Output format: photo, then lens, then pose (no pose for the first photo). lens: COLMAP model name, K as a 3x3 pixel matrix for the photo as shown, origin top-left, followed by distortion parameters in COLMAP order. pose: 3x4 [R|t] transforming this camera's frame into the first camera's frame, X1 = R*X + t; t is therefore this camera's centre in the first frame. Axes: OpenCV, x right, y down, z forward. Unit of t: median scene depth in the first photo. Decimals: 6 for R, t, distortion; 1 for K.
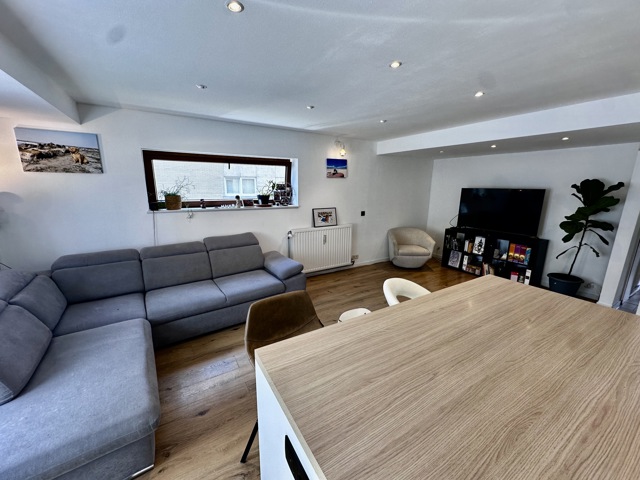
lens RADIAL K [[256.1, 0, 318.2], [0, 256.1, 239.6], [0, 0, 1]] dist [-0.002240, 0.000311]
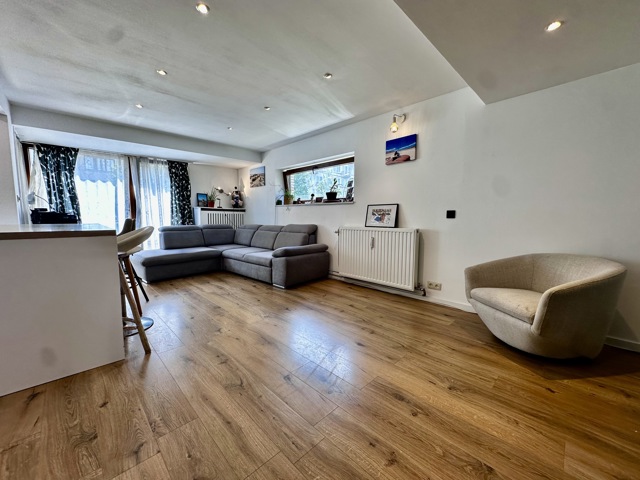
lens RADIAL K [[256.1, 0, 319.3], [0, 256.1, 239.6], [0, 0, 1]] dist [-0.002240, 0.000311]
pose [[0.221074, 0.079987, -0.971971, 0.793218], [-0.205587, 0.978058, 0.033727, -0.004405], [0.953342, 0.192368, 0.232667, 0.687586]]
